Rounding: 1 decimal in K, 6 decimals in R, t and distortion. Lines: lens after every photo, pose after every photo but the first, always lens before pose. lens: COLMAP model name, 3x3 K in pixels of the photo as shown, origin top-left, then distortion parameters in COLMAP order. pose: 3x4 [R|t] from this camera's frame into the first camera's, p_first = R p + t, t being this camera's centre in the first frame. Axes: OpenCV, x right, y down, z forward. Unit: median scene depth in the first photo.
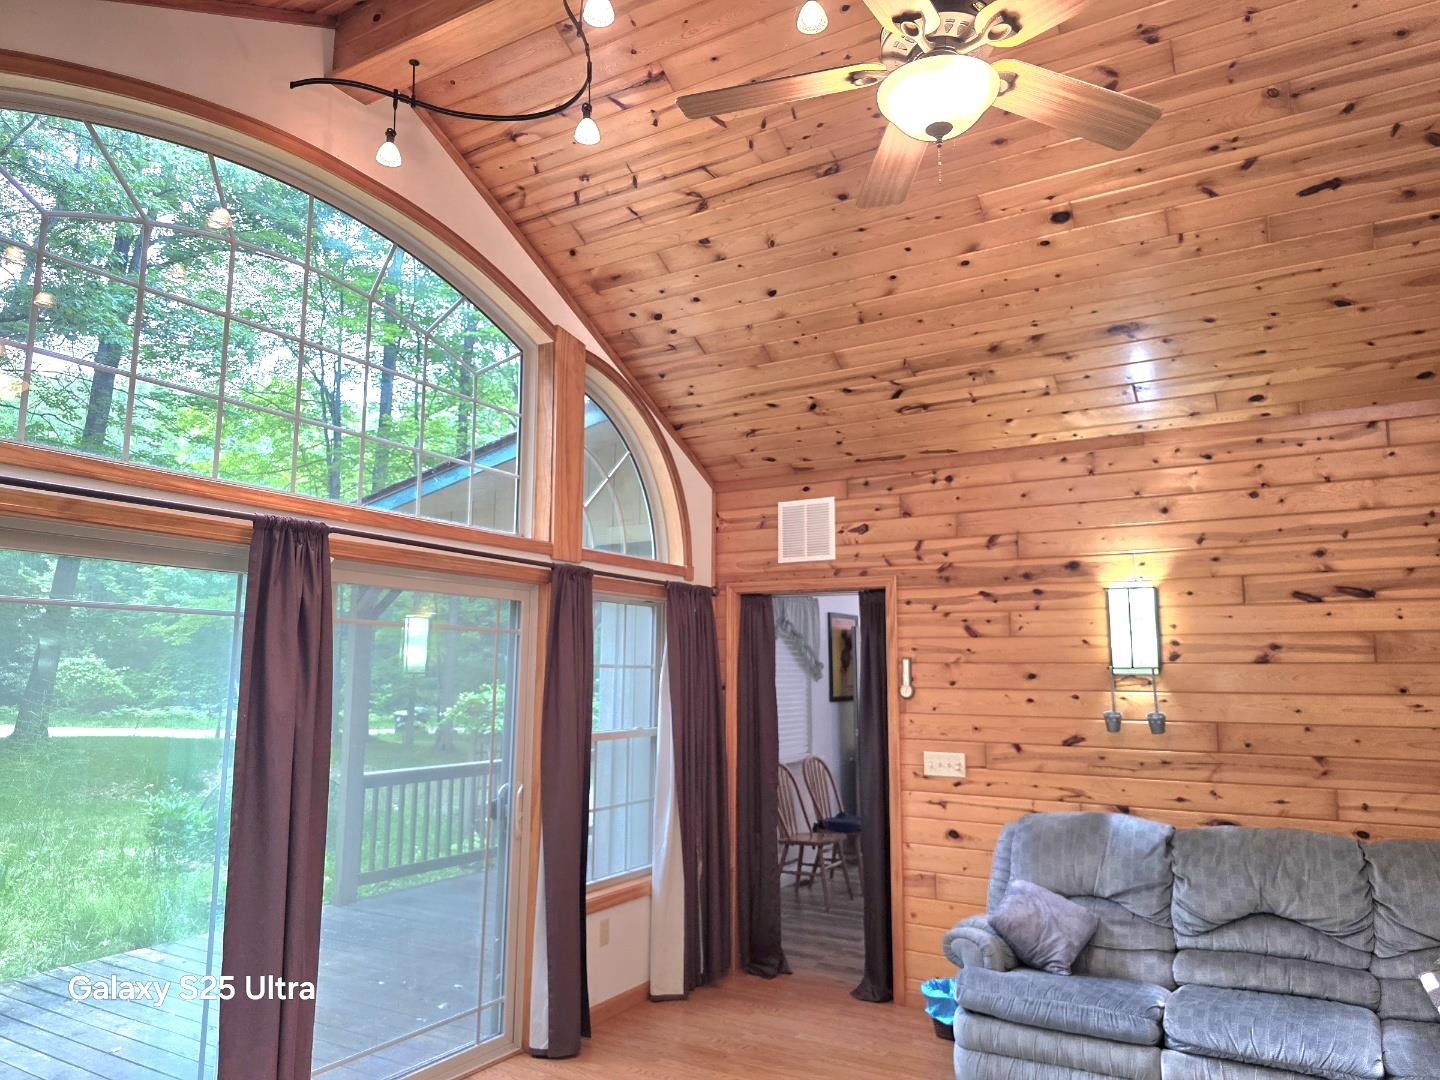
lens RADIAL K [[975.9, 0, 720.0], [0, 975.9, 540.0], [0, 0, 1]] dist [0.049479, -0.034996]
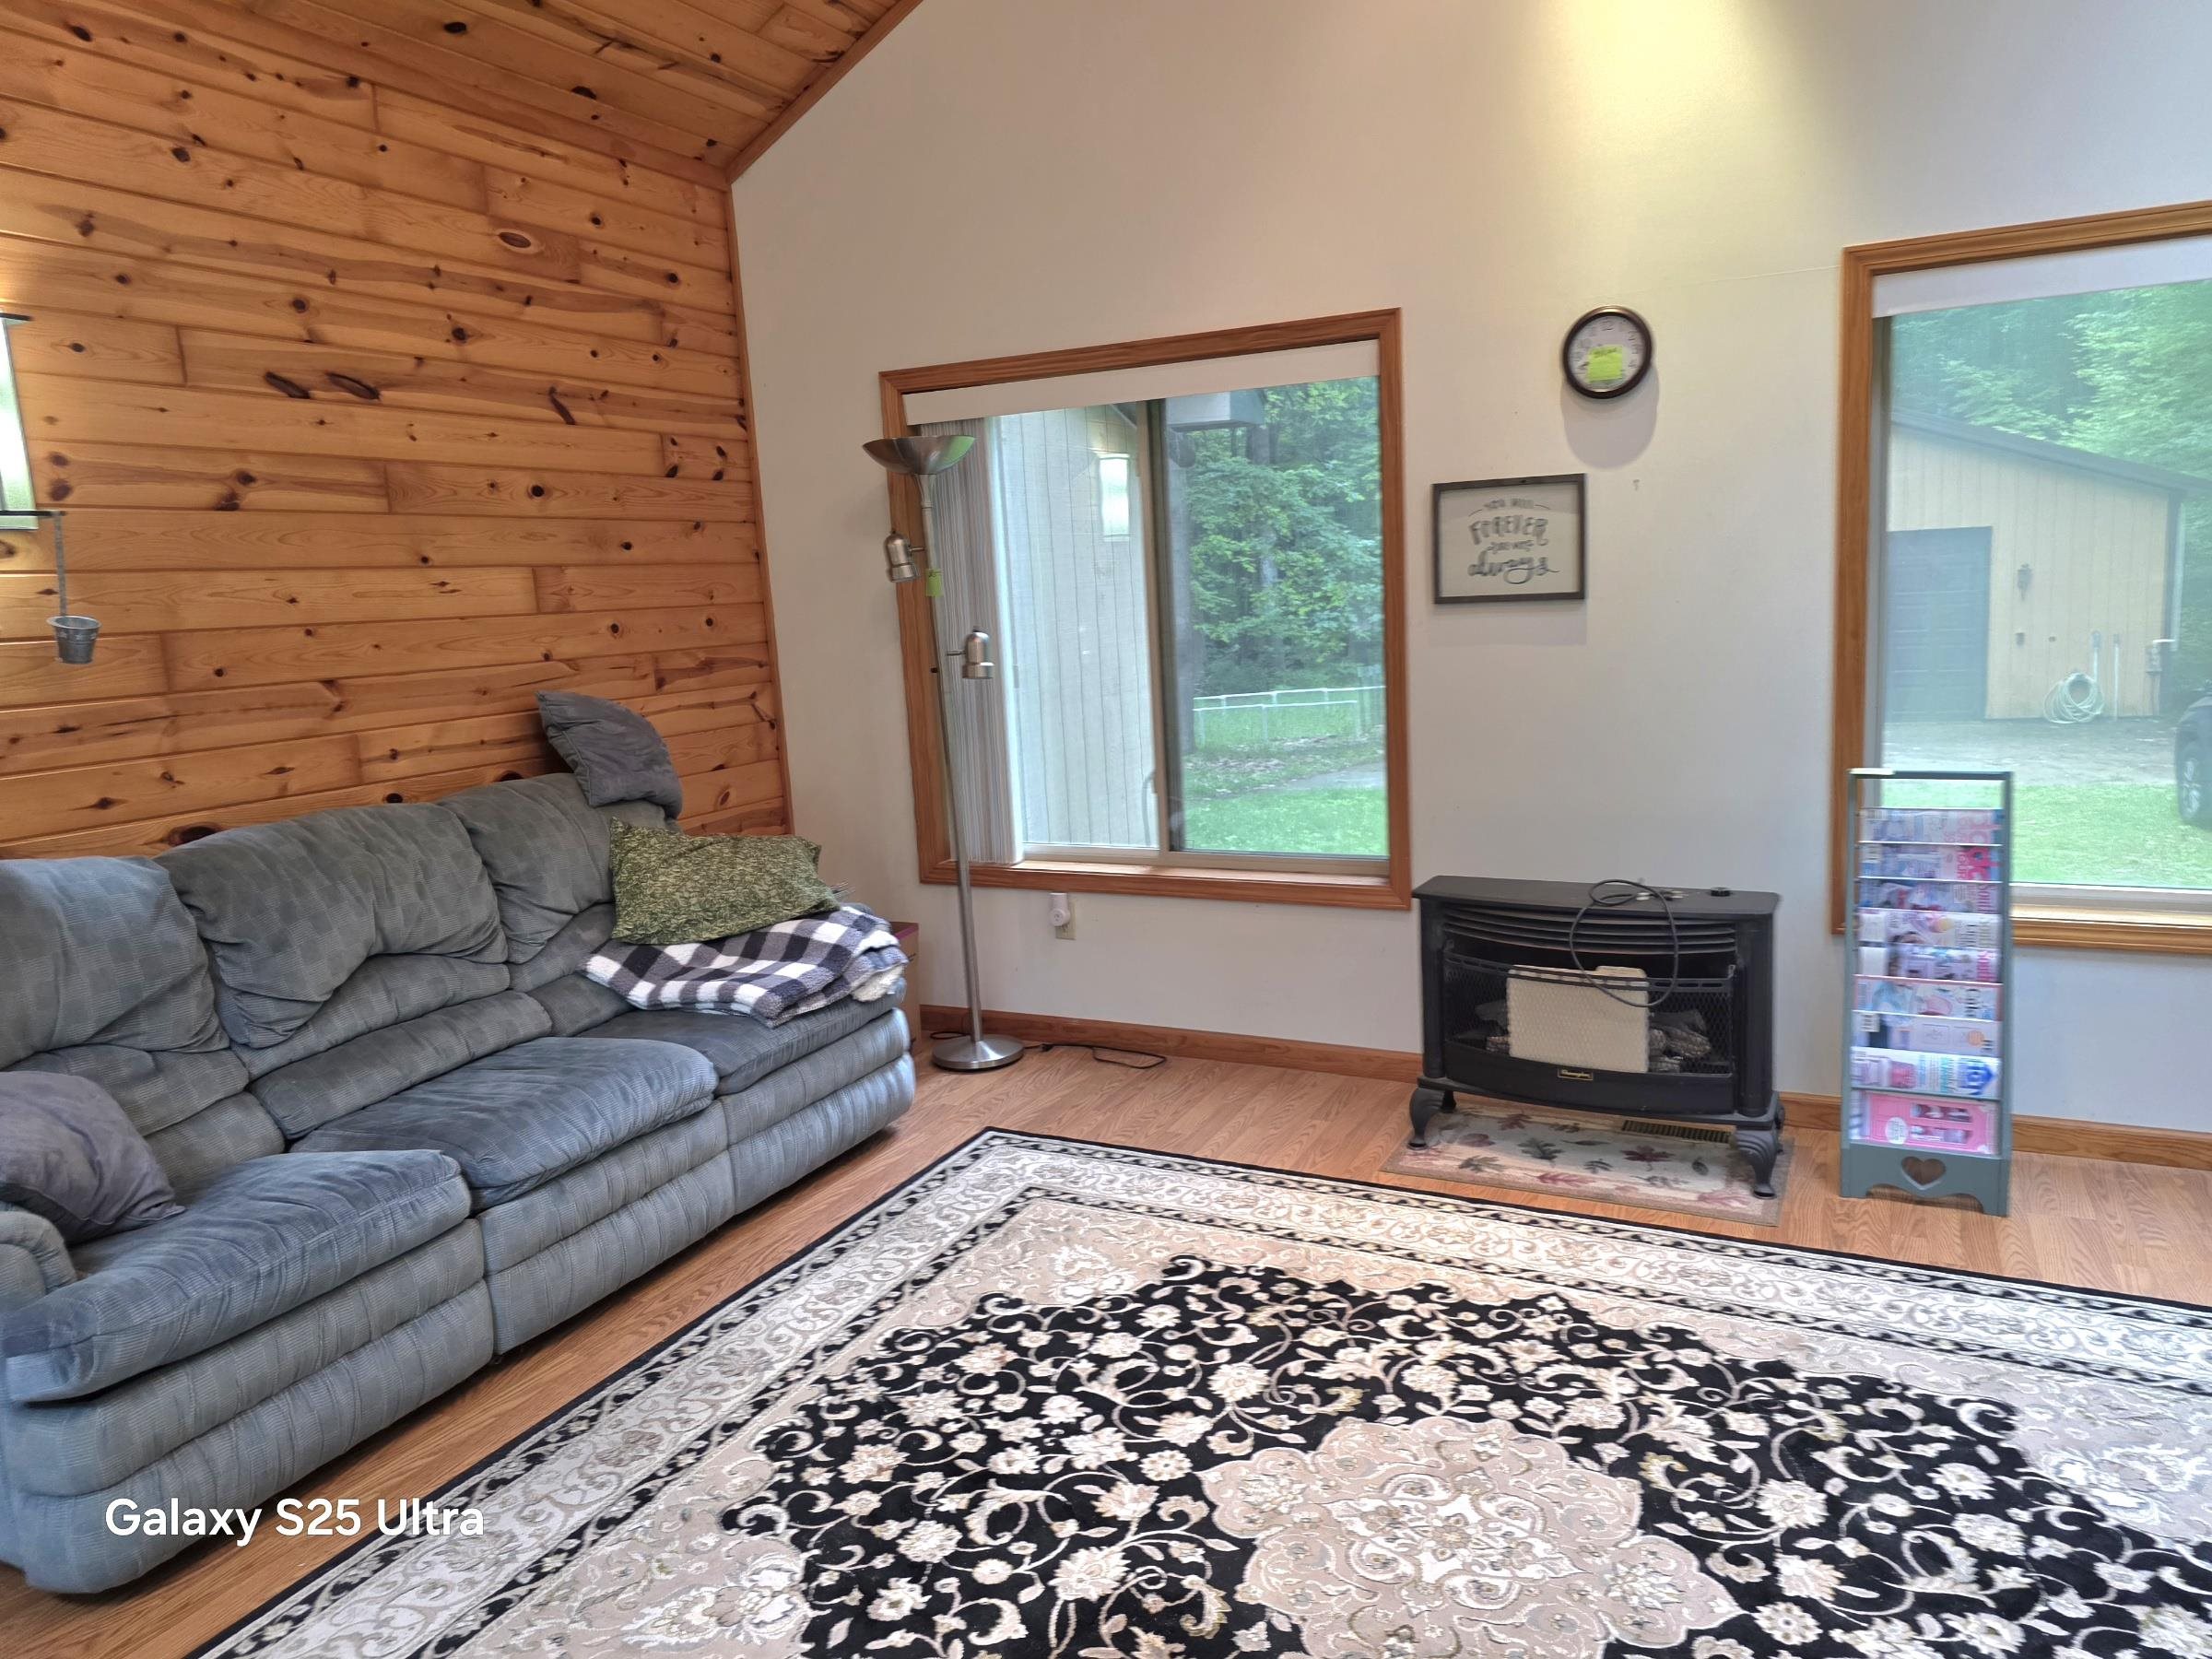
lens RADIAL K [[1499.1, 0, 1106.0], [0, 1499.1, 829.5], [0, 0, 1]] dist [0.049479, -0.034996]
pose [[-0.082752, -0.163358, 0.983090, -0.292121], [-0.095590, 0.983226, 0.155335, 0.125246], [-0.991975, -0.081120, -0.096980, 0.631532]]
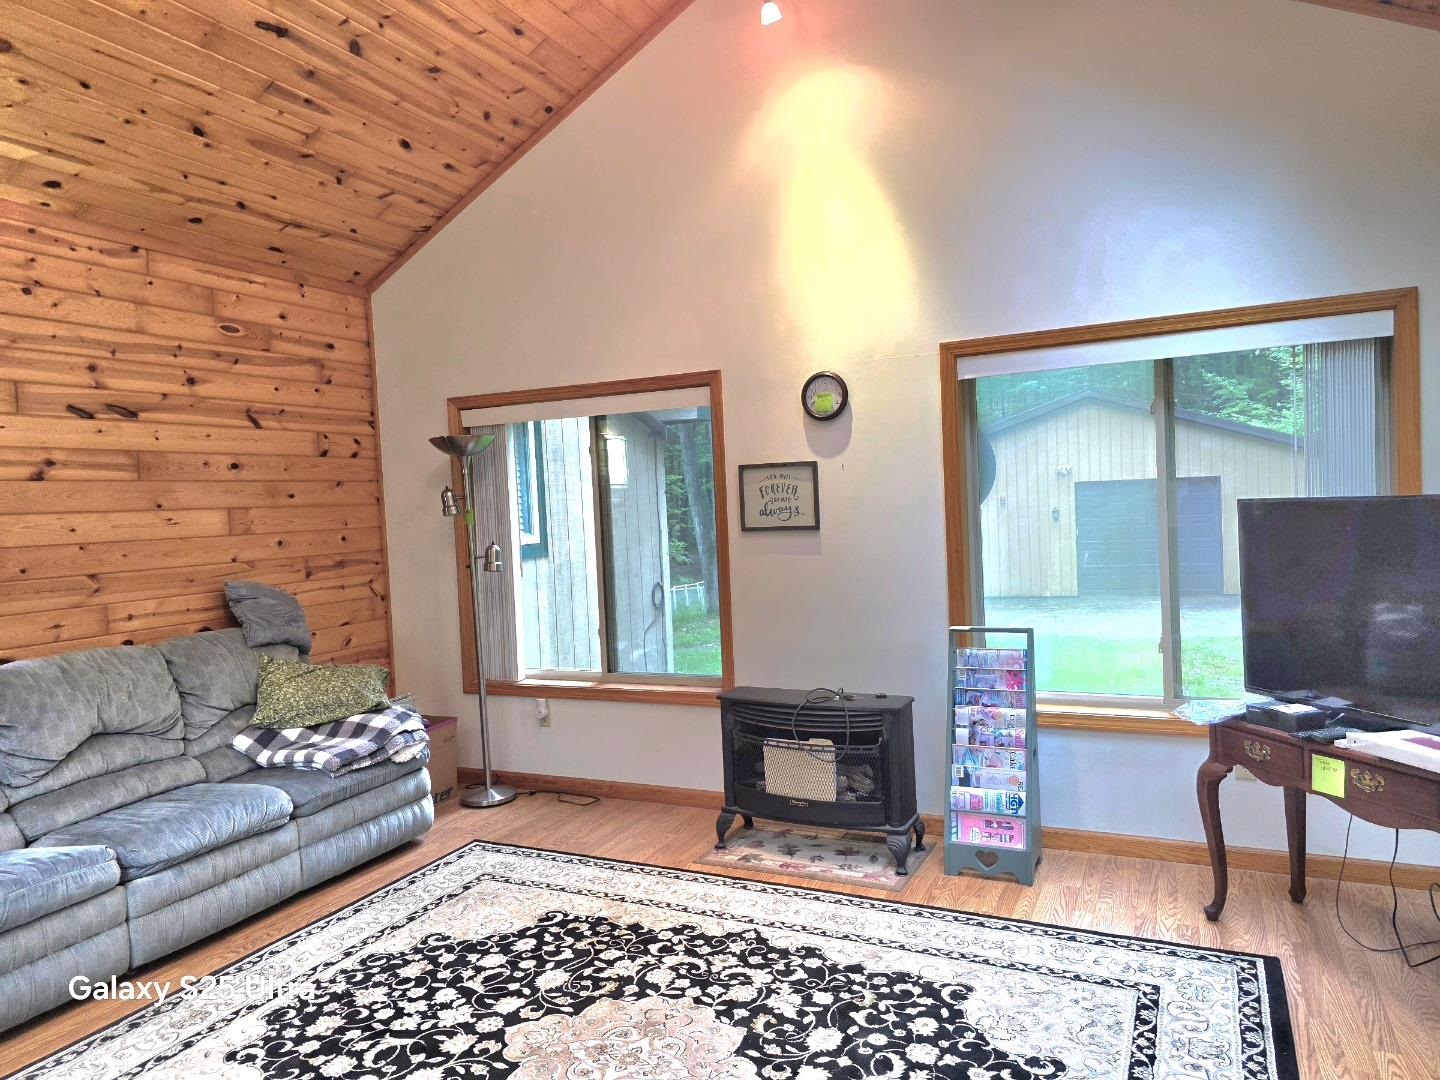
lens RADIAL K [[975.9, 0, 720.0], [0, 975.9, 540.0], [0, 0, 1]] dist [0.049479, -0.034996]
pose [[-0.089367, -0.039236, 0.995226, -0.428534], [-0.097882, 0.994733, 0.030427, 0.092457], [-0.991177, -0.094695, -0.092737, 0.469771]]
